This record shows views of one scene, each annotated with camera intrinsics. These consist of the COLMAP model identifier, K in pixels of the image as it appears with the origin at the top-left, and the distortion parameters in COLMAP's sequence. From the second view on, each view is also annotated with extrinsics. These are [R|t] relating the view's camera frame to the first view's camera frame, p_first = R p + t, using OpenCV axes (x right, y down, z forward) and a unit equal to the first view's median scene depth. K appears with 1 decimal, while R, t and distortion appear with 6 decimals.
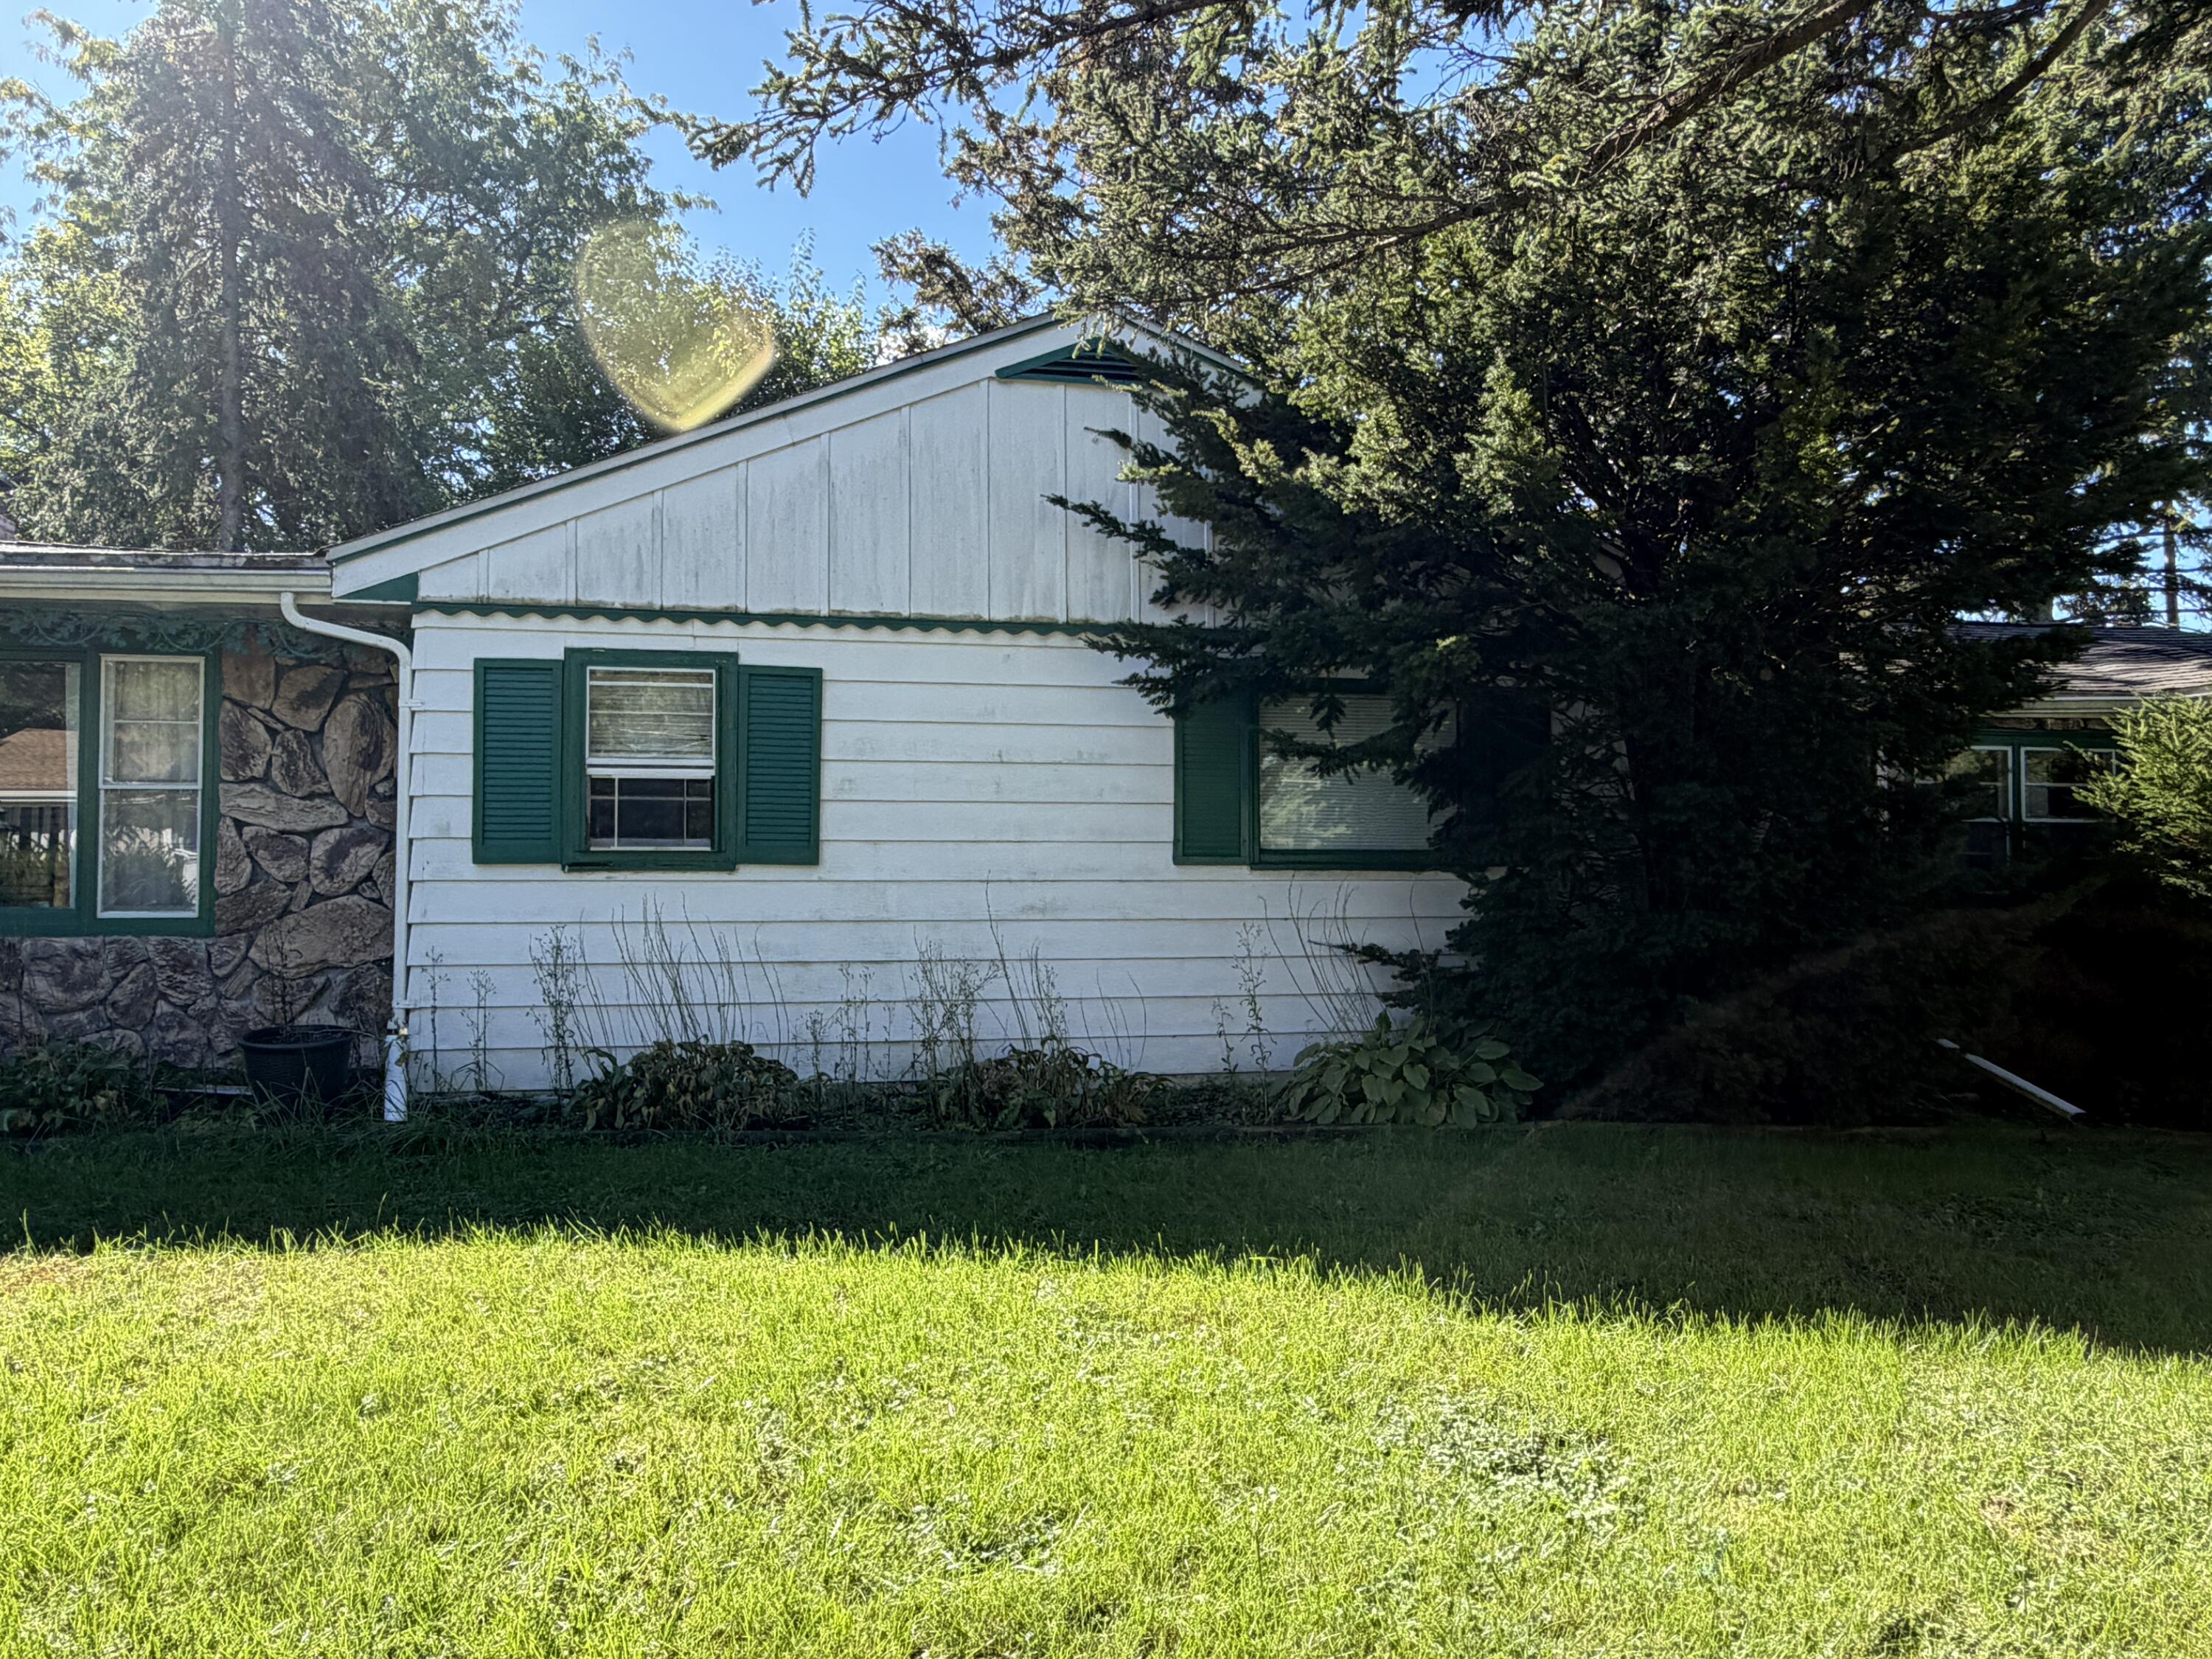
lens RADIAL K [[1544.9, 0, 1100.2], [0, 1544.9, 842.2], [0, 0, 1]] dist [0.002493, -0.005721]
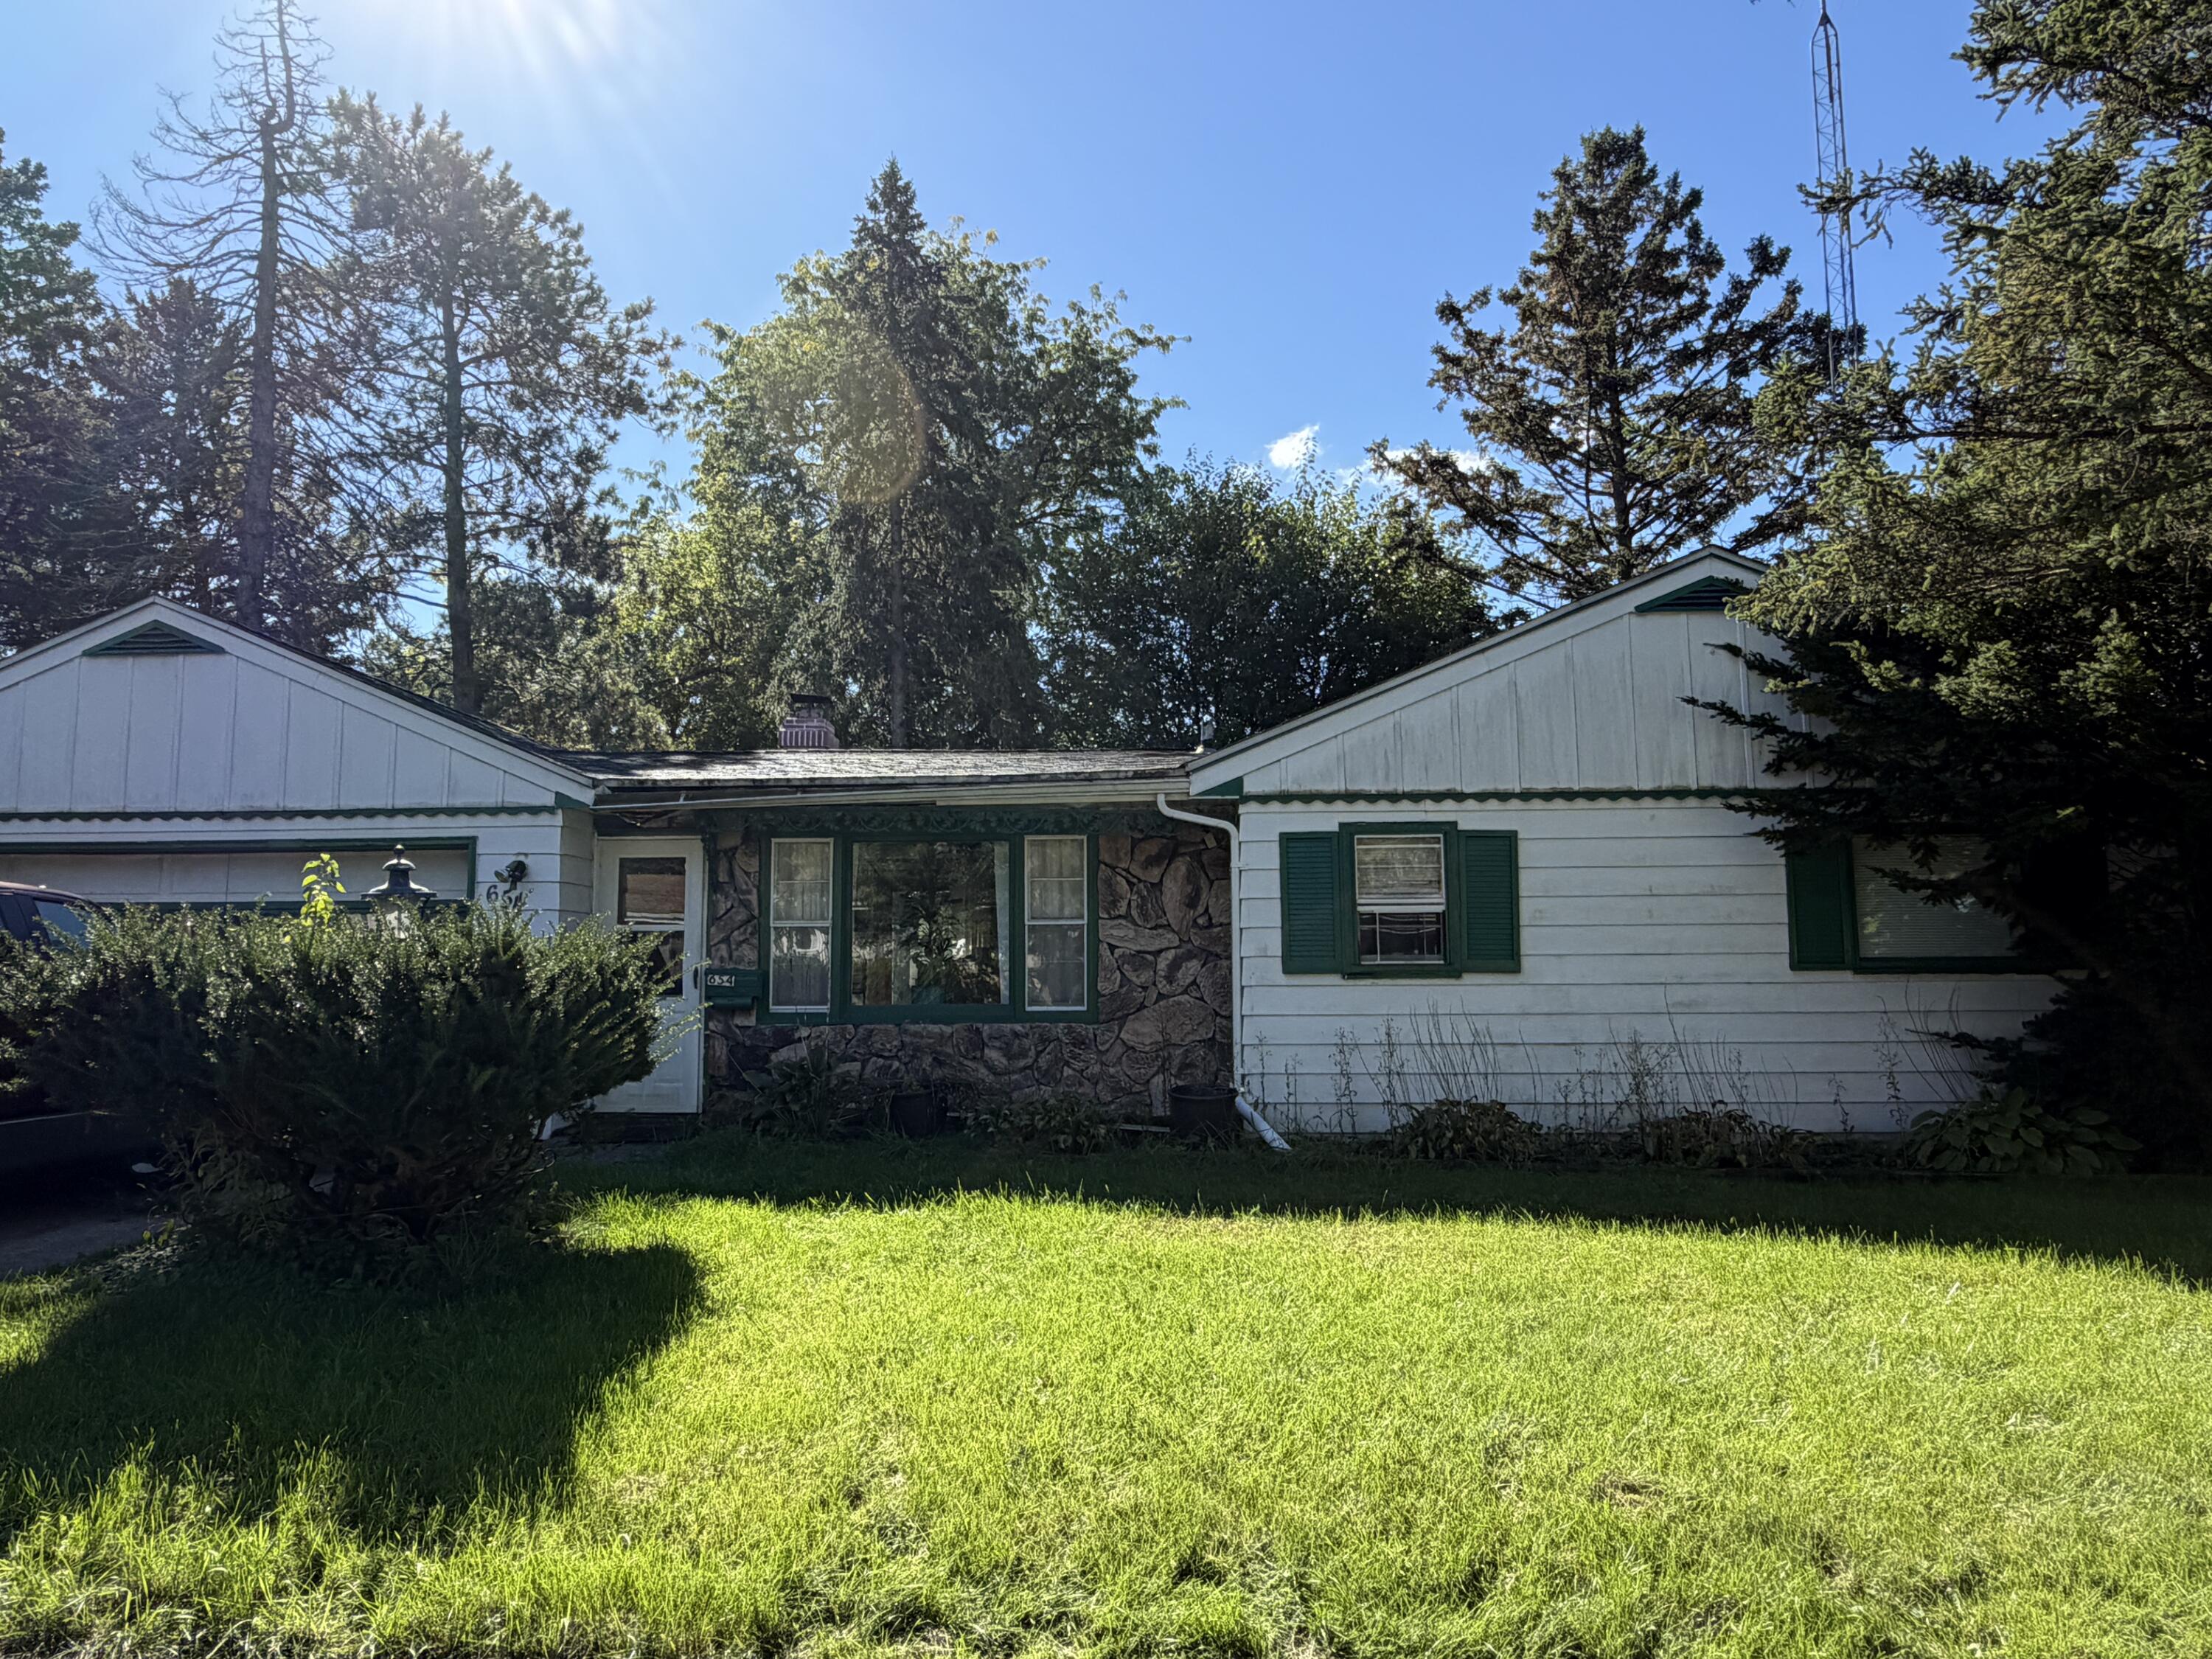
lens RADIAL K [[1423.1, 0, 1110.7], [0, 1423.1, 835.6], [0, 0, 1]] dist [0.007187, -0.006479]
pose [[0.970172, -0.028360, -0.240754, -0.228122], [0.013158, 0.997830, -0.064518, -0.030413], [0.242061, 0.059426, 0.968440, -0.328153]]
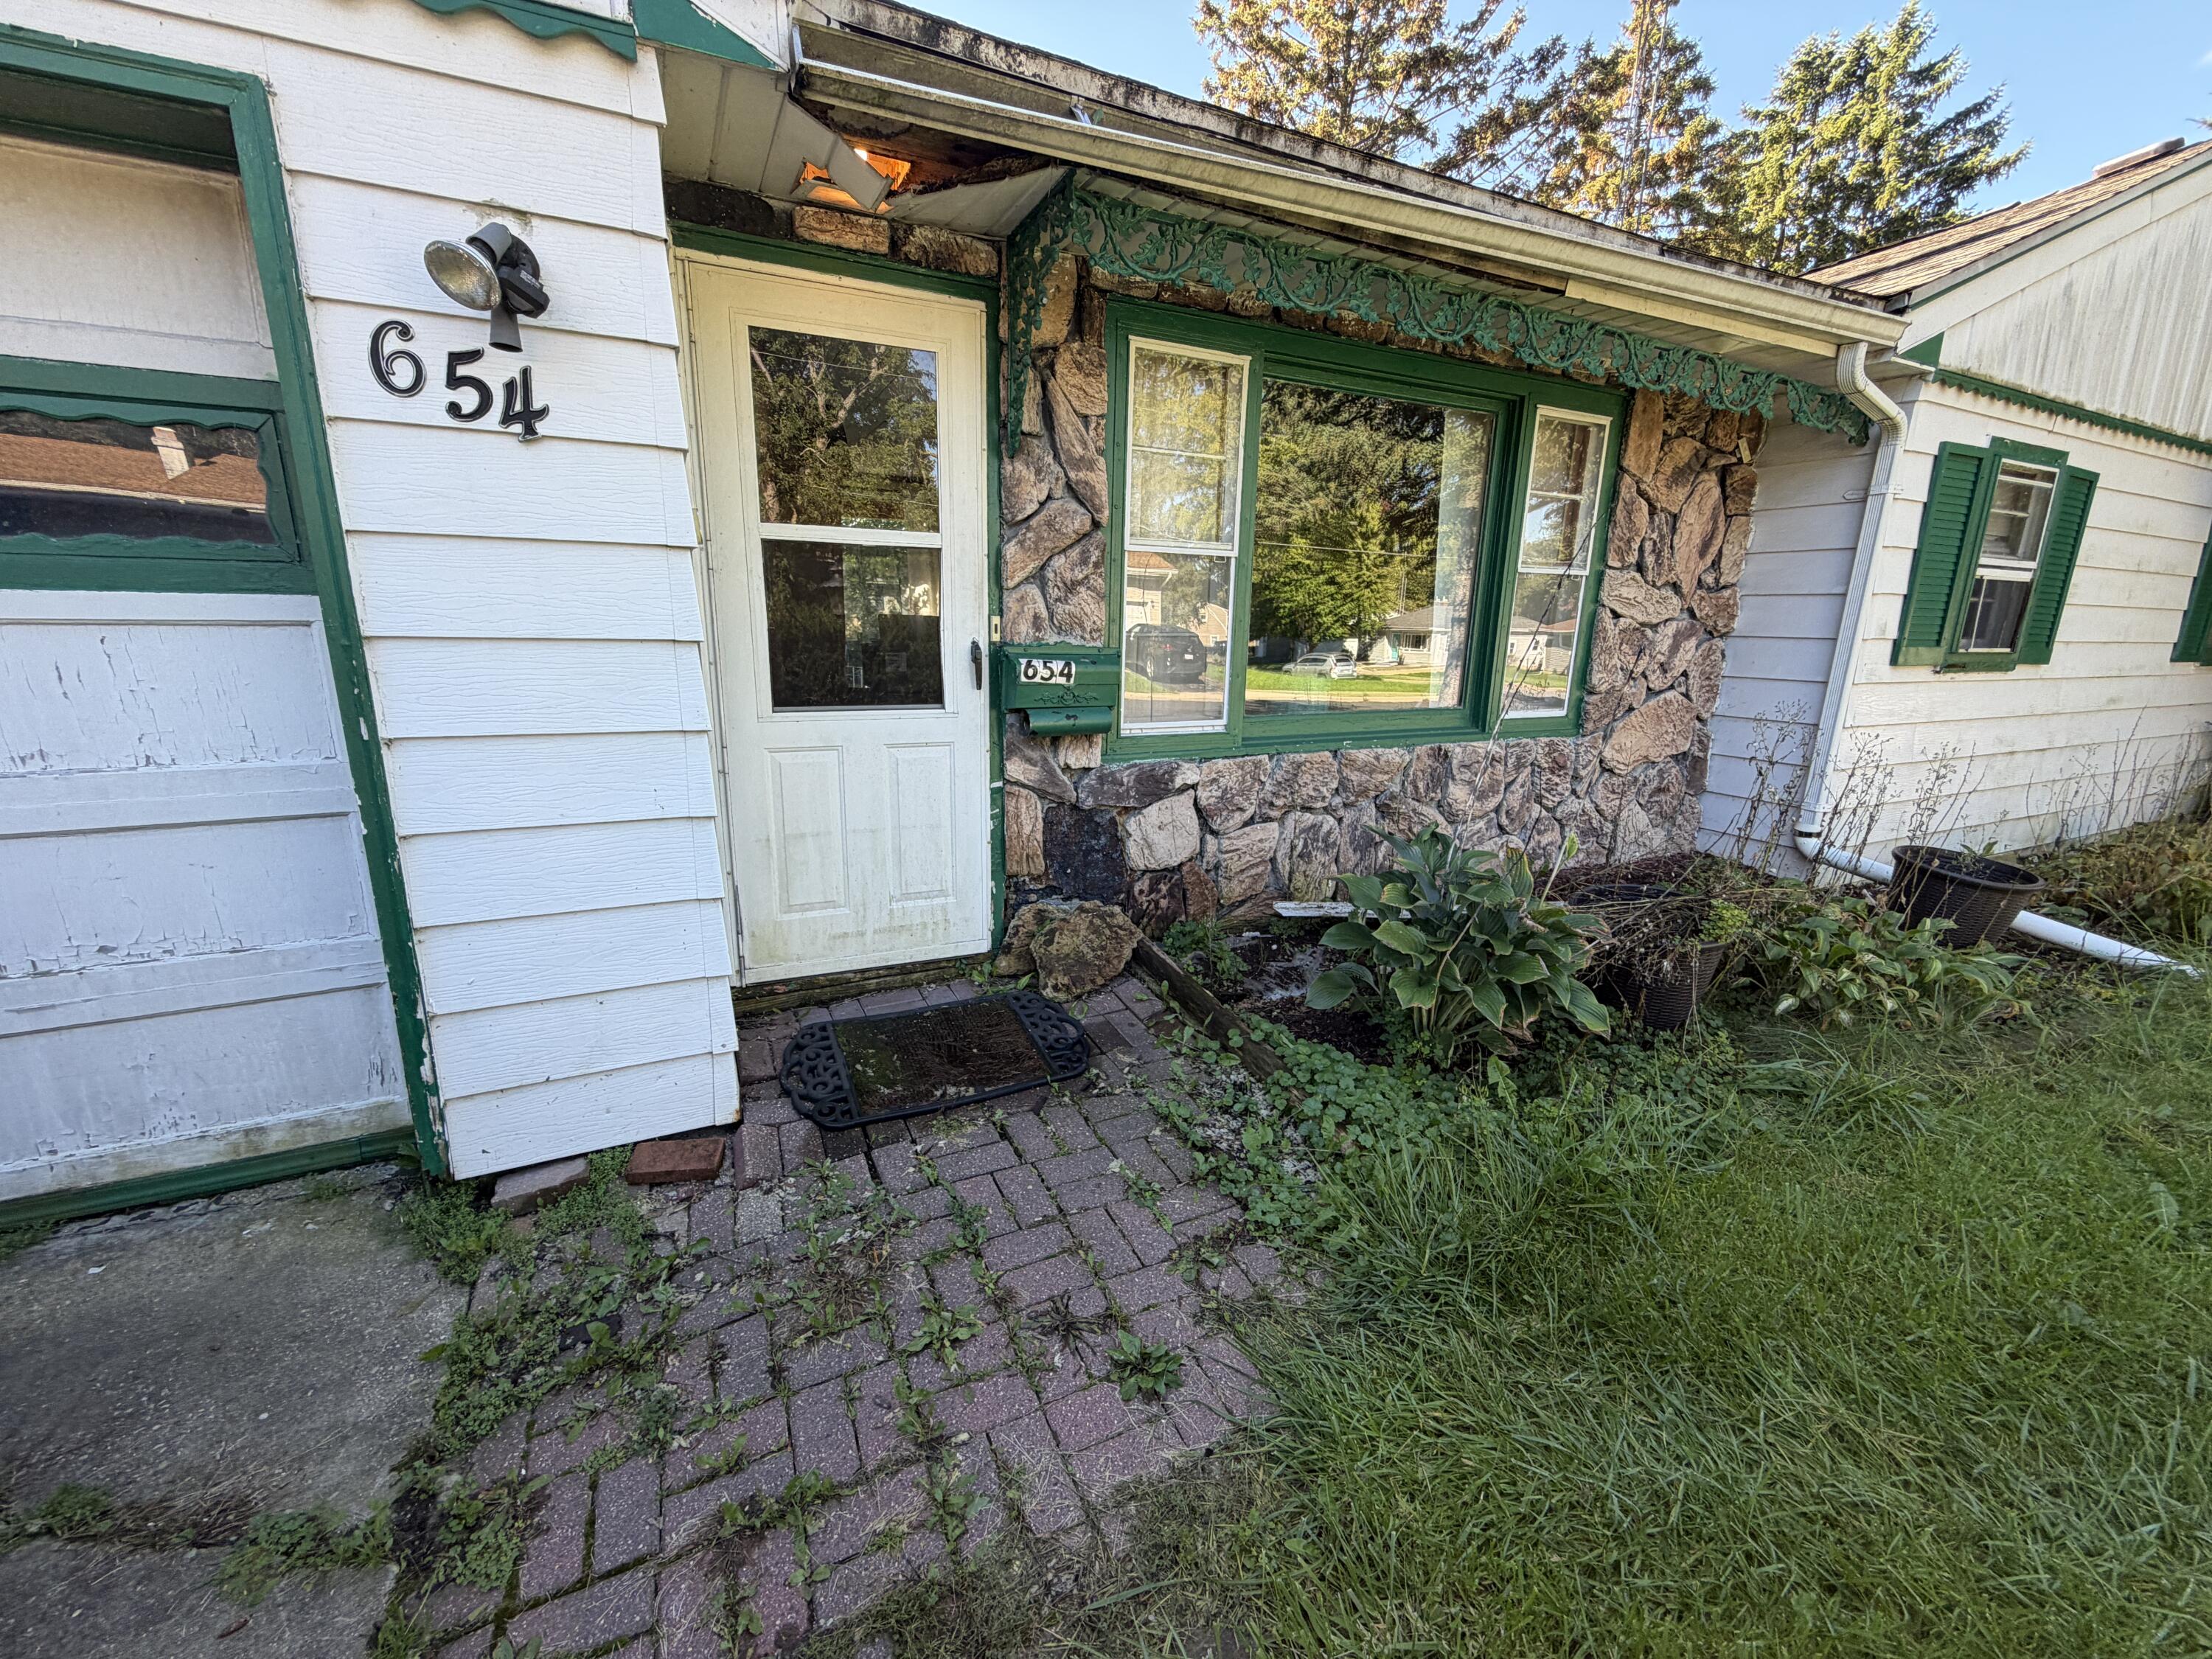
lens RADIAL K [[879.0, 0, 1091.3], [0, 879.0, 823.3], [0, 0, 1]] dist [0.001113, -0.000667]
pose [[0.969782, -0.036308, 0.241255, -1.001079], [-0.029627, 0.964019, 0.264176, -0.021611], [-0.242167, -0.263341, 0.933813, 0.550705]]
